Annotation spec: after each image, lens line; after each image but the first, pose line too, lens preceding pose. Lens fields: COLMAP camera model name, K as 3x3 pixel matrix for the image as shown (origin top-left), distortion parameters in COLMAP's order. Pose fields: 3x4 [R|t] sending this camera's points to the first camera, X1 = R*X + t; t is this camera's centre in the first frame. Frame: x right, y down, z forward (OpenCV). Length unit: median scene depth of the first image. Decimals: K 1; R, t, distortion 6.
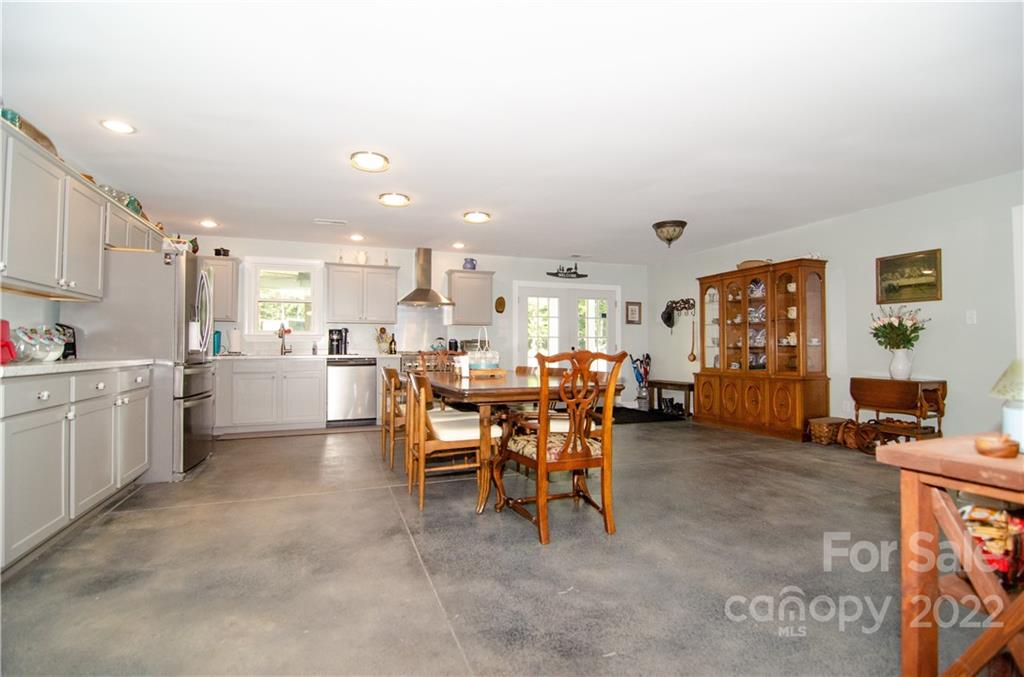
lens RADIAL K [[492.1, 0, 508.0], [0, 492.1, 339.4], [0, 0, 1]] dist [-0.014241, -0.006307]
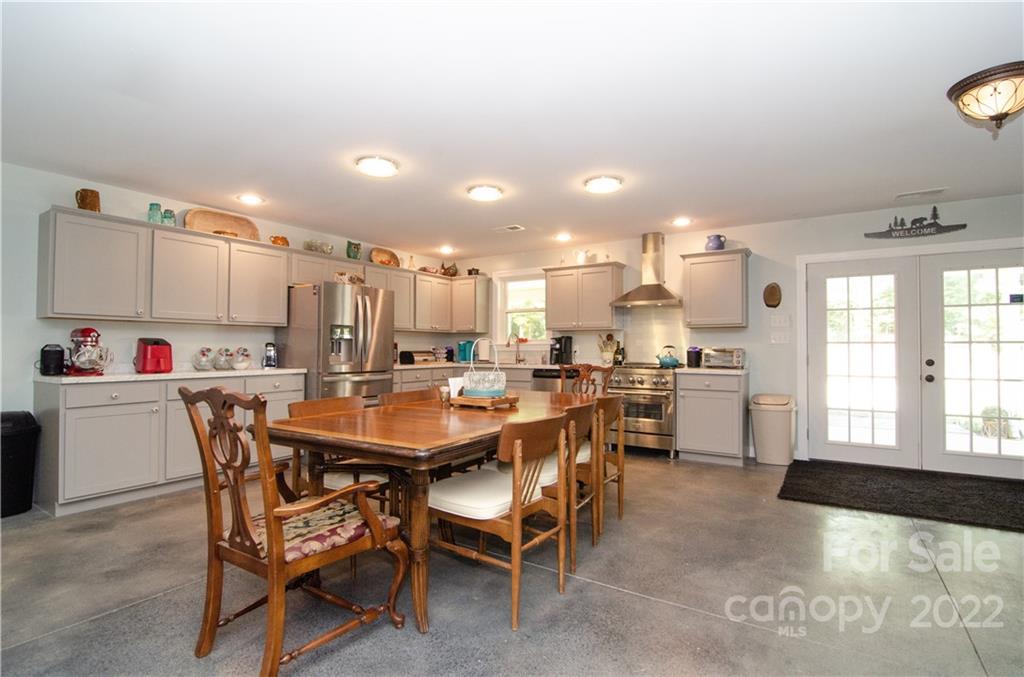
lens RADIAL K [[492.1, 0, 512.4], [0, 492.1, 336.2], [0, 0, 1]] dist [-0.014241, -0.006307]
pose [[0.591218, -0.015116, -0.806370, 0.340418], [0.013628, 0.999869, -0.008752, -0.015107], [0.806397, -0.005814, 0.591346, 0.350919]]
